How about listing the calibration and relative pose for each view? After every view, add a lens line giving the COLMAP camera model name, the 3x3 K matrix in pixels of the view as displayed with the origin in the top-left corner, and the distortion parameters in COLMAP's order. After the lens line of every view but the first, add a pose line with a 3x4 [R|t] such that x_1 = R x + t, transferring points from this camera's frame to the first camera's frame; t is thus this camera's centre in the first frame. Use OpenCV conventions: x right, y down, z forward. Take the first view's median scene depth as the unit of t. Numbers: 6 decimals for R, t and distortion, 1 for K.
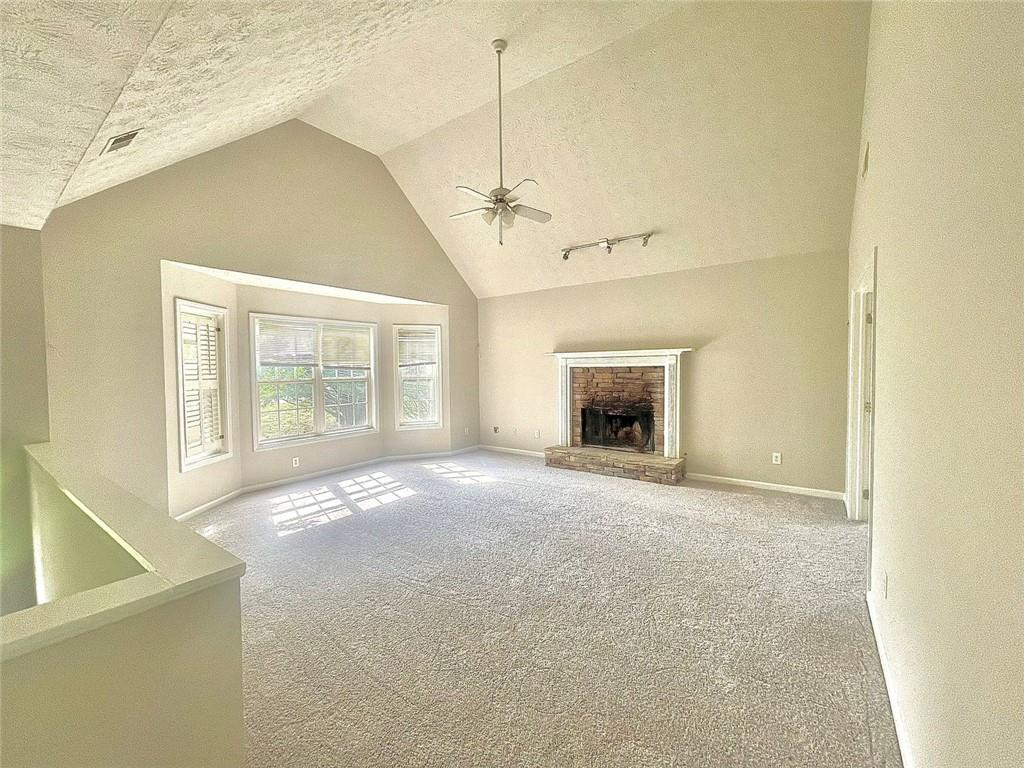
lens RADIAL K [[413.1, 0, 511.0], [0, 413.1, 376.1], [0, 0, 1]] dist [-0.001009, 0.000064]
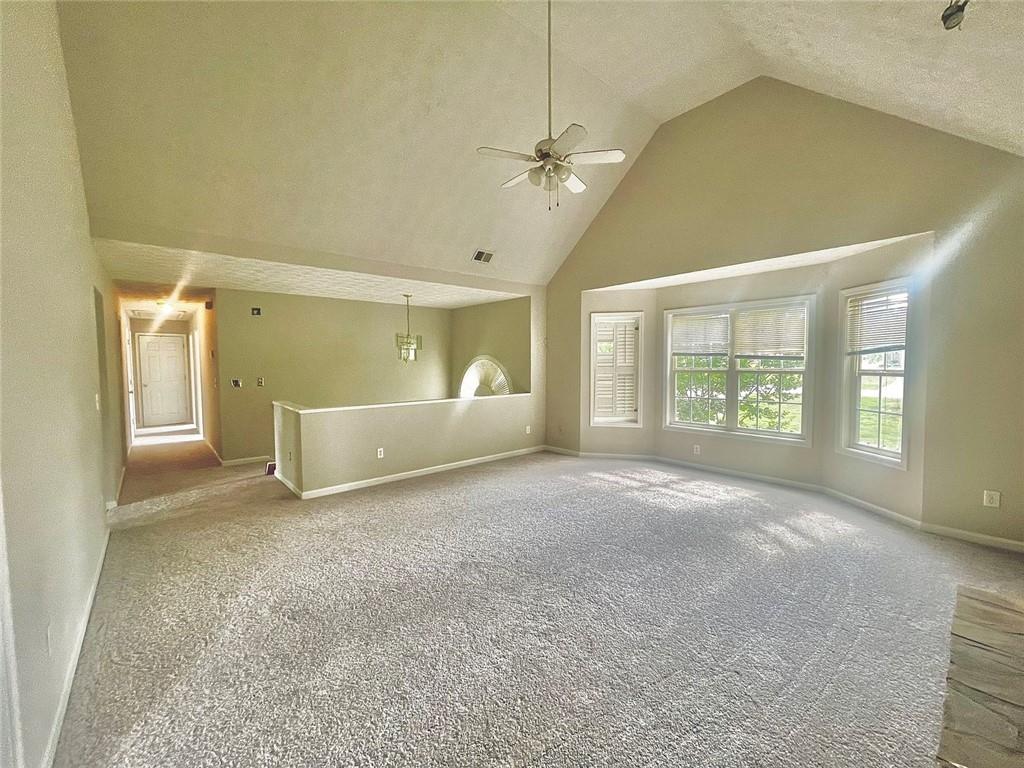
lens RADIAL K [[413.1, 0, 512.3], [0, 413.1, 381.4], [0, 0, 1]] dist [-0.001009, 0.000064]
pose [[-0.220783, 0.057122, -0.973649, 0.625963], [-0.011536, 0.998061, 0.061170, -0.019130], [0.975255, 0.024737, -0.219695, 0.855399]]
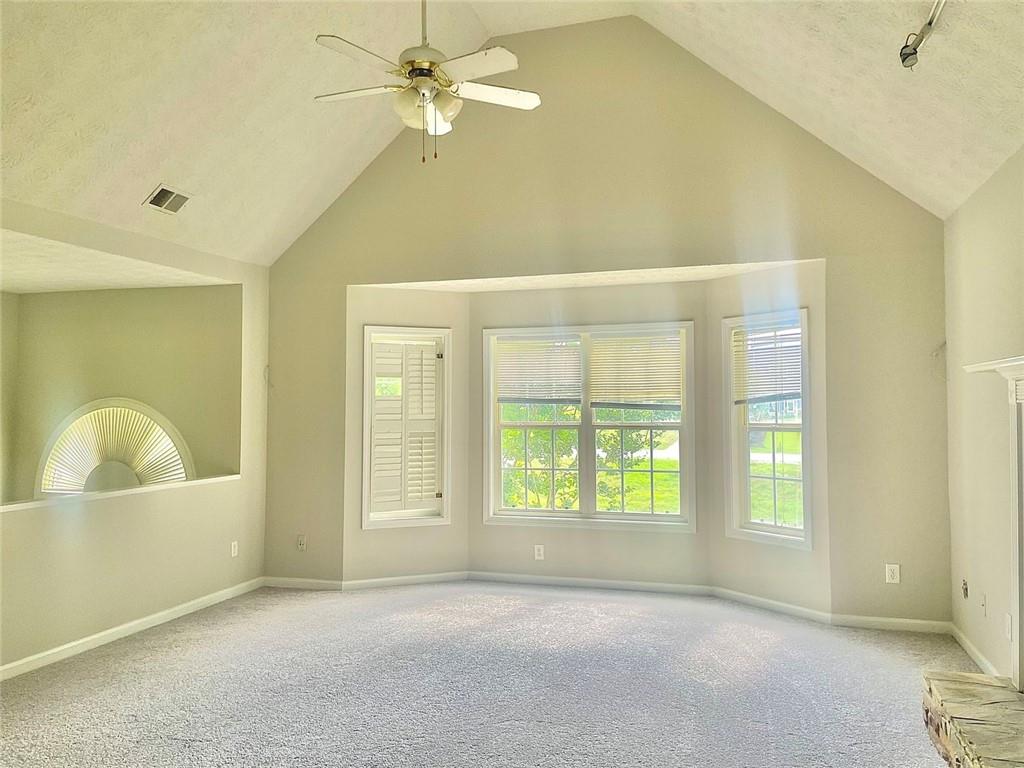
lens RADIAL K [[779.7, 0, 515.3], [0, 779.7, 374.5], [0, 0, 1]] dist [0.070550, -0.080489]
pose [[0.337555, -0.028336, -0.940879, 0.678738], [-0.018361, 0.999158, -0.036678, -0.024528], [0.941127, 0.029656, 0.336751, 0.604568]]
